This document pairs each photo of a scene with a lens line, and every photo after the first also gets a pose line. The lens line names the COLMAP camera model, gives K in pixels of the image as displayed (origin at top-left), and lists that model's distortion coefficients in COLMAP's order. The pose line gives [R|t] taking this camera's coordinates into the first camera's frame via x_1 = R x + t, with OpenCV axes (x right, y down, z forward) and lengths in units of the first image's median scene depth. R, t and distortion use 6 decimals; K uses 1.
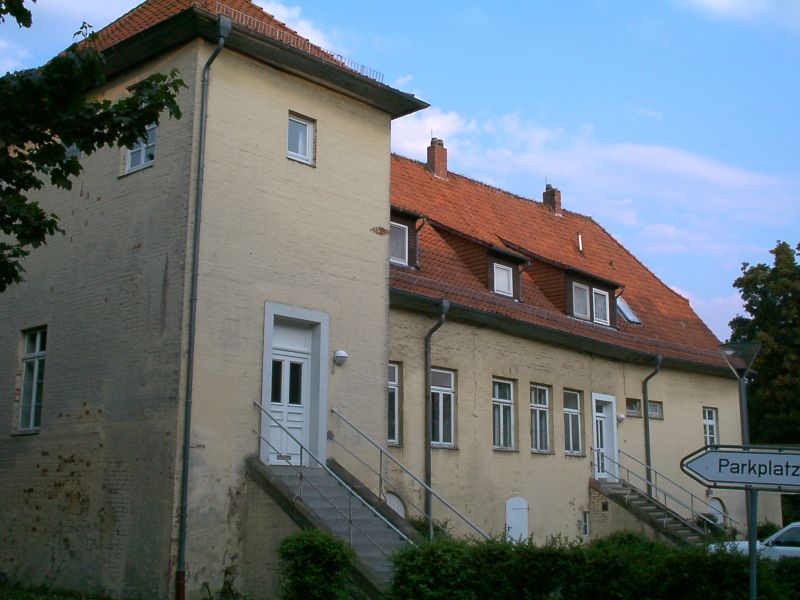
lens RADIAL K [[960.3, 0, 400.0], [0, 960.3, 300.0], [0, 0, 1]] dist [-0.097903, 0.160546]
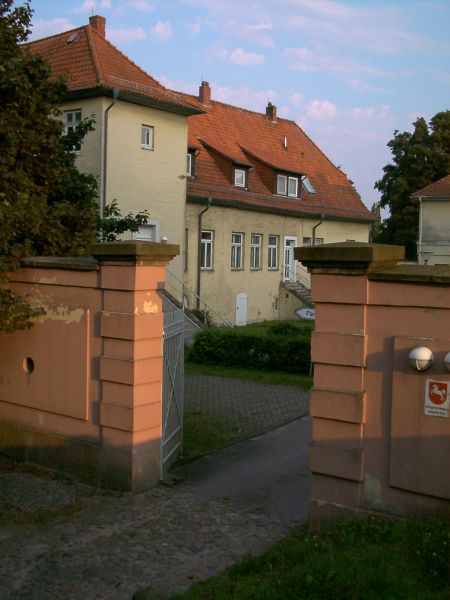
lens RADIAL K [[685.4, 0, 225.0], [0, 685.4, 300.0], [0, 0, 1]] dist [0.002656, 0.005548]
pose [[0.995585, 0.015495, 0.092571, -0.039898], [-0.039006, 0.965379, 0.257917, -0.130082], [-0.085370, -0.260389, 0.961722, -0.333501]]
